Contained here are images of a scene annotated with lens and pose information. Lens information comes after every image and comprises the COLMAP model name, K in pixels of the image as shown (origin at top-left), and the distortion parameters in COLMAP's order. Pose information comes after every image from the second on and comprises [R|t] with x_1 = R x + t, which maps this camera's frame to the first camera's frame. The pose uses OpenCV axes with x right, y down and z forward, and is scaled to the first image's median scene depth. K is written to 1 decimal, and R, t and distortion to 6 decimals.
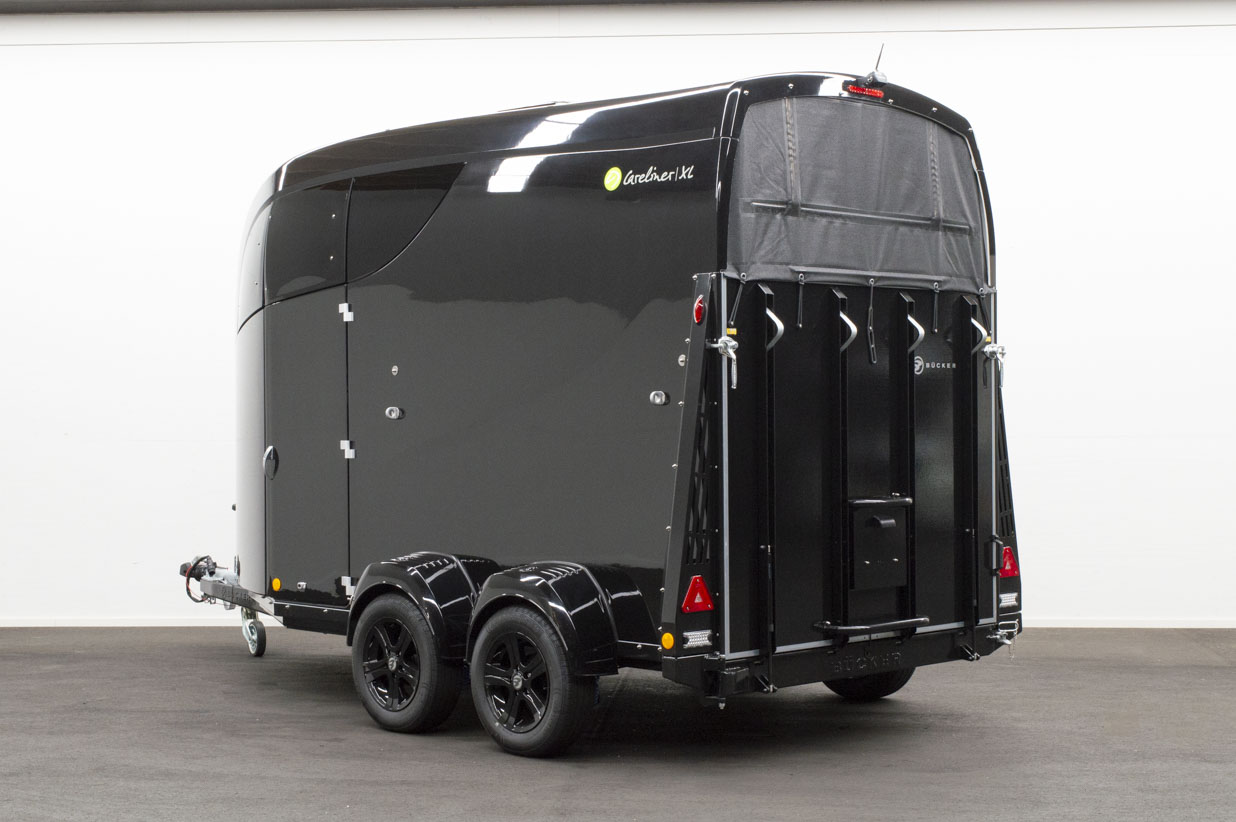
lens RADIAL K [[1982.4, 0, 624.6], [0, 1982.4, 403.0], [0, 0, 1]] dist [0.007538, 0.115683]
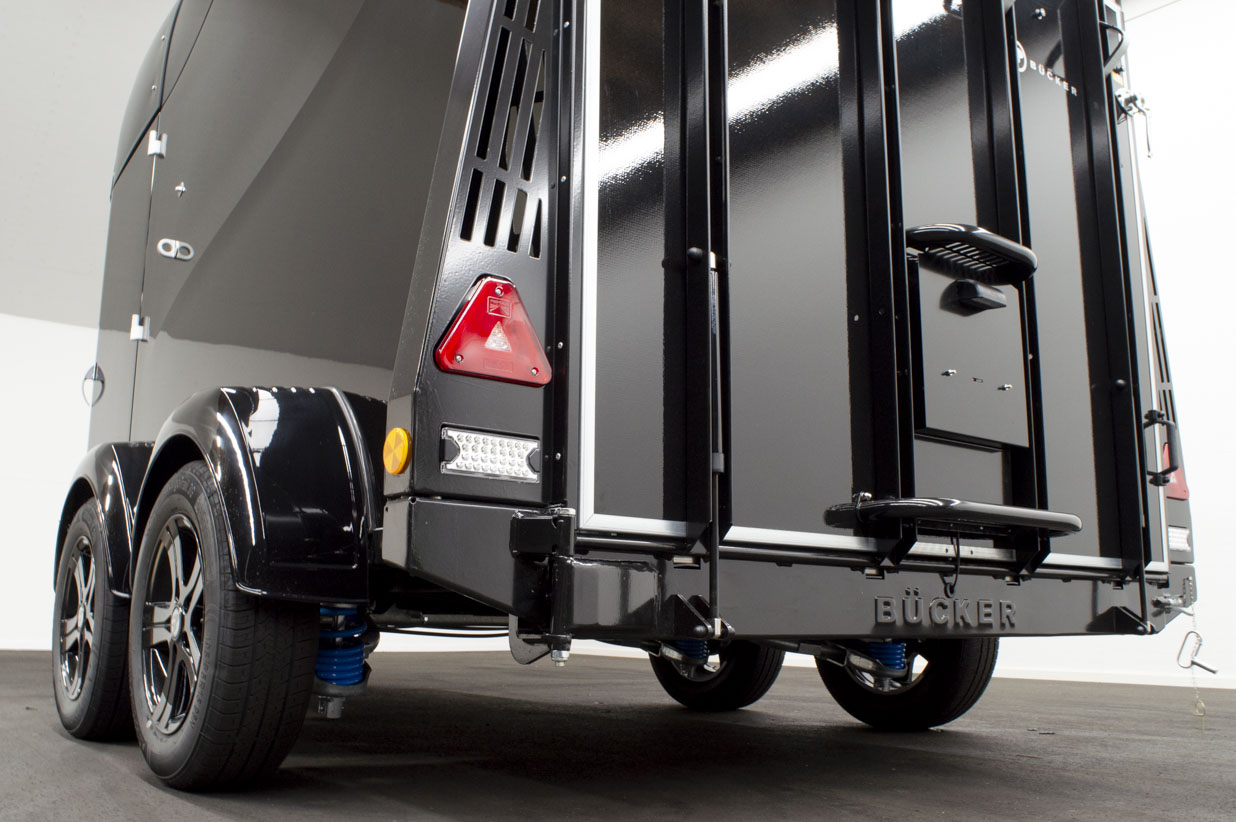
lens RADIAL K [[1070.3, 0, 618.0], [0, 1070.3, 411.0], [0, 0, 1]] dist [-0.000256, -0.000434]
pose [[0.996222, -0.002638, -0.086802, 0.067583], [-0.012902, 0.983949, -0.177982, 0.130367], [0.085879, 0.178429, 0.980198, 0.743721]]
